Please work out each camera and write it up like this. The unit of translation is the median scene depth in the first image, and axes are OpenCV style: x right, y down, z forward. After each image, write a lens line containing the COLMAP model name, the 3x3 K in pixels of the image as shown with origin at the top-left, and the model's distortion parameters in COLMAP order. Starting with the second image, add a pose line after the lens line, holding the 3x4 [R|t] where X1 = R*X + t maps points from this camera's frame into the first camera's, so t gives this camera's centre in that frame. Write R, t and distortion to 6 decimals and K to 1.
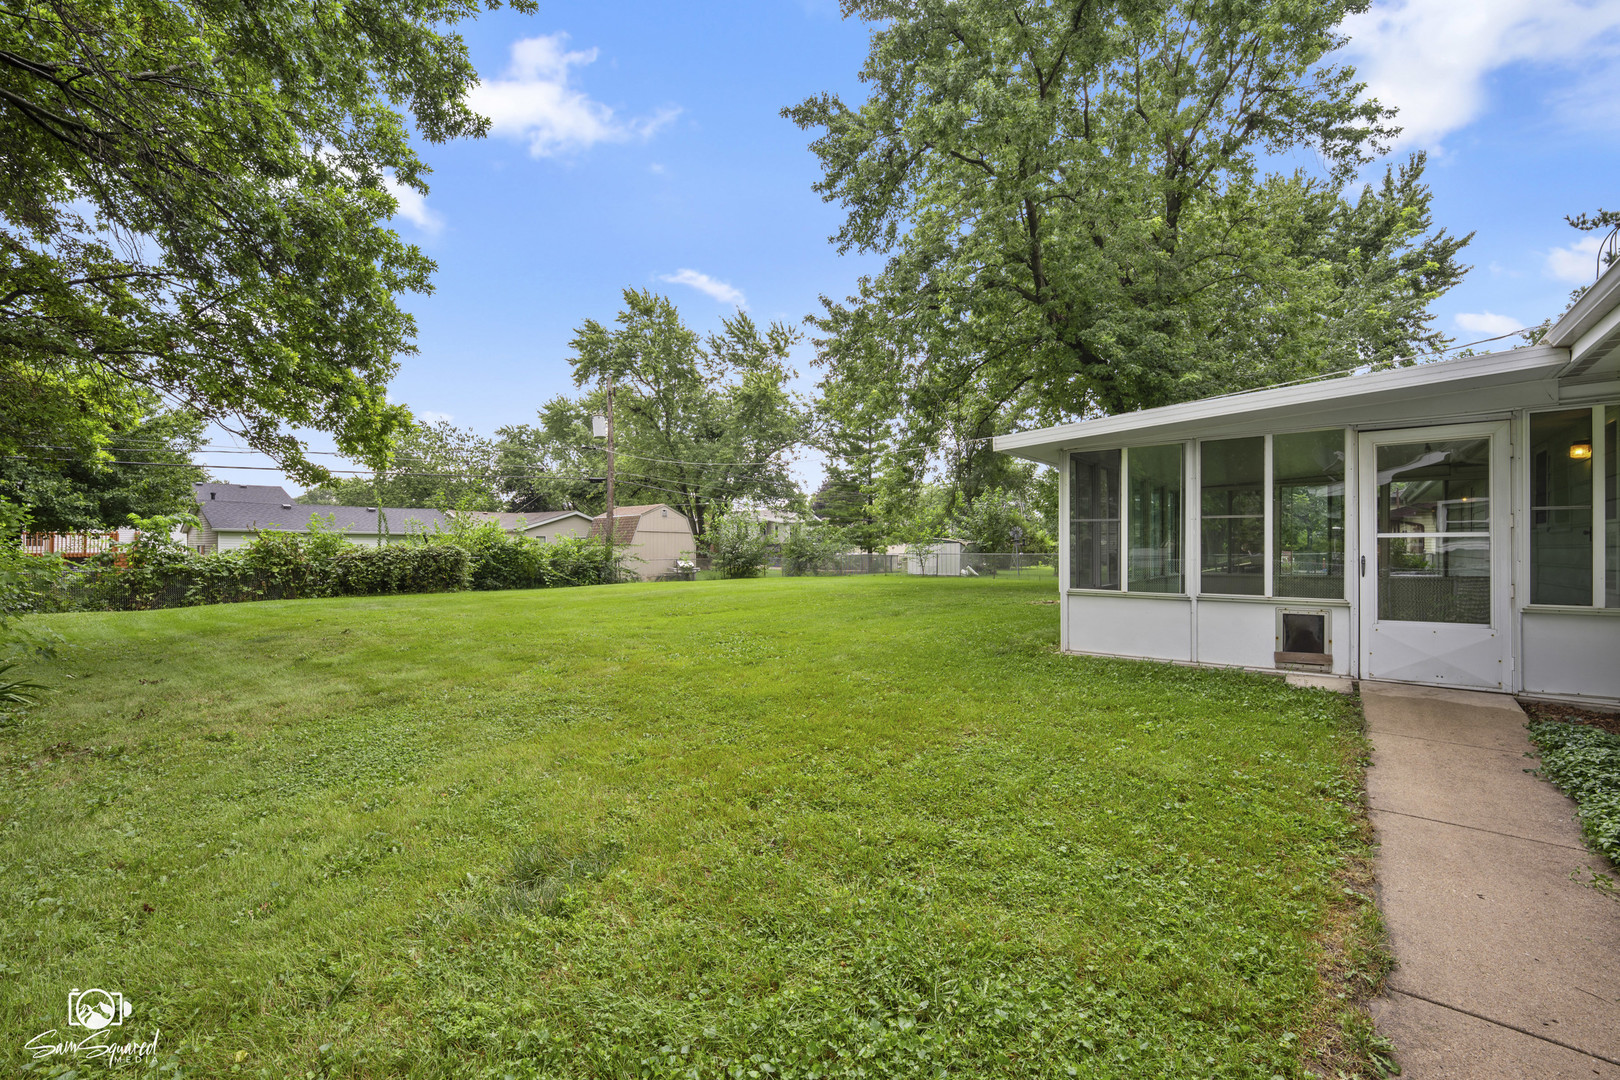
lens RADIAL K [[671.6, 0, 811.9], [0, 671.6, 538.7], [0, 0, 1]] dist [-0.002587, -0.005988]
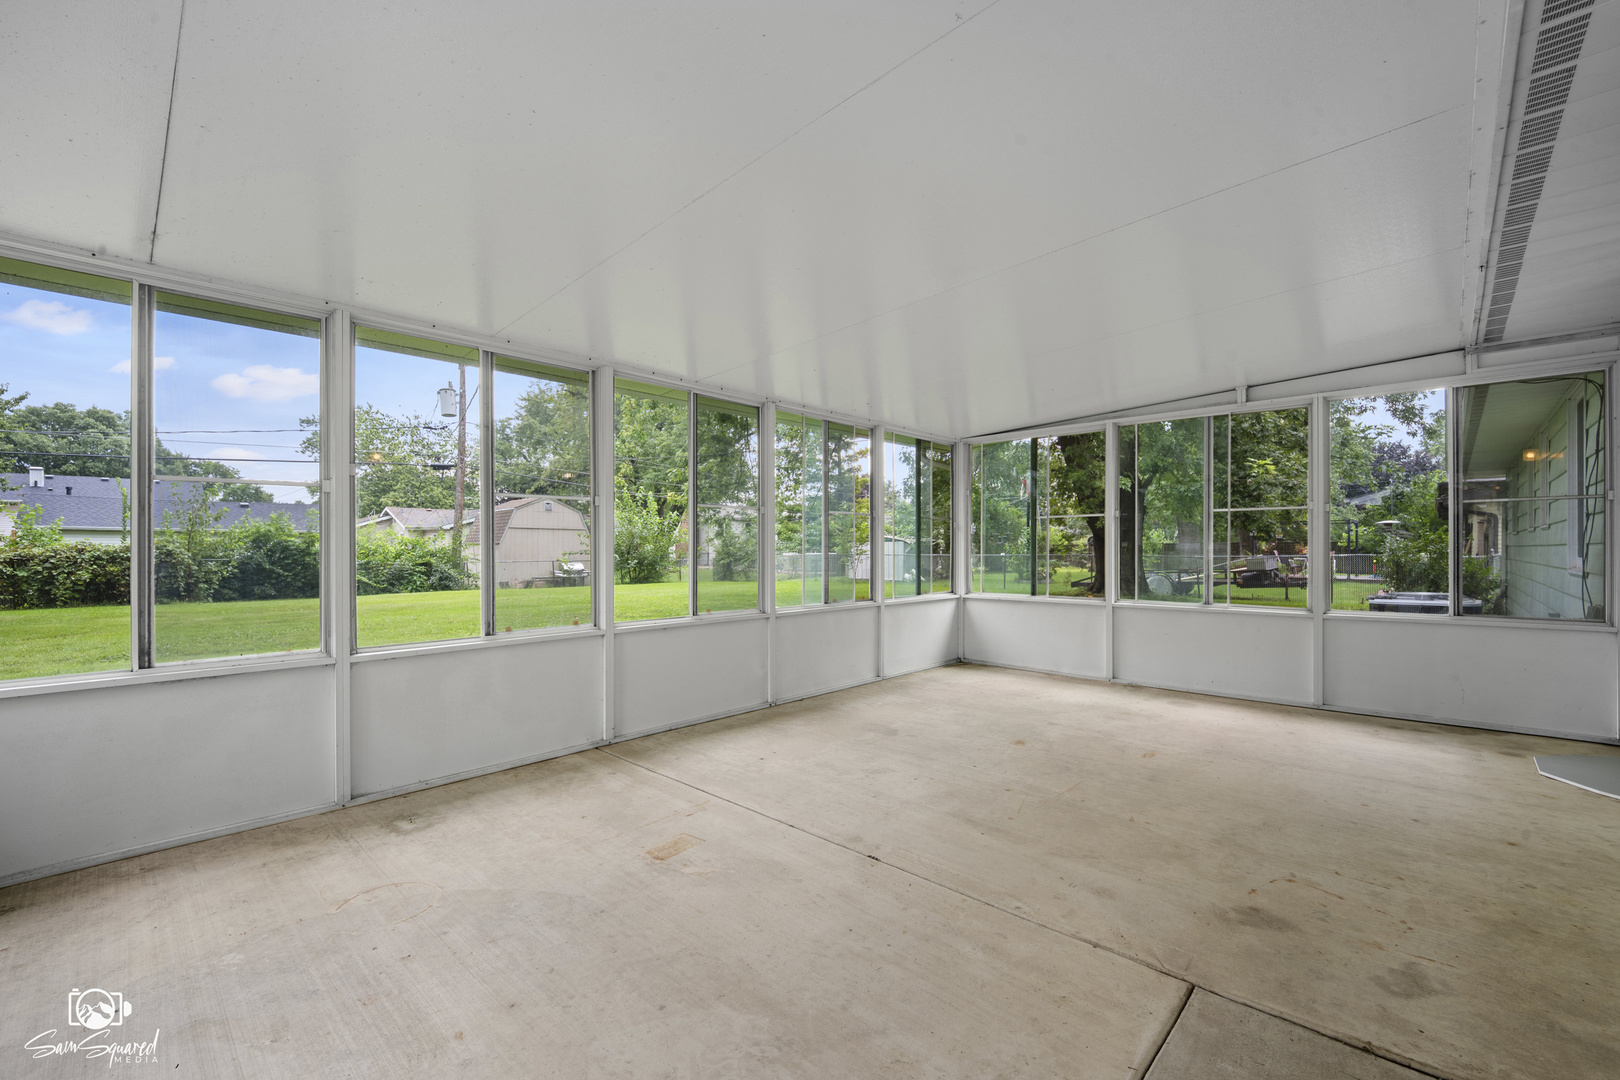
lens RADIAL K [[671.6, 0, 812.9], [0, 671.6, 537.8], [0, 0, 1]] dist [-0.002587, -0.005988]
pose [[0.997292, -0.001327, -0.073532, 0.179798], [0.001282, 0.999999, -0.000654, 0.002632], [0.073532, 0.000558, 0.997293, 0.183783]]
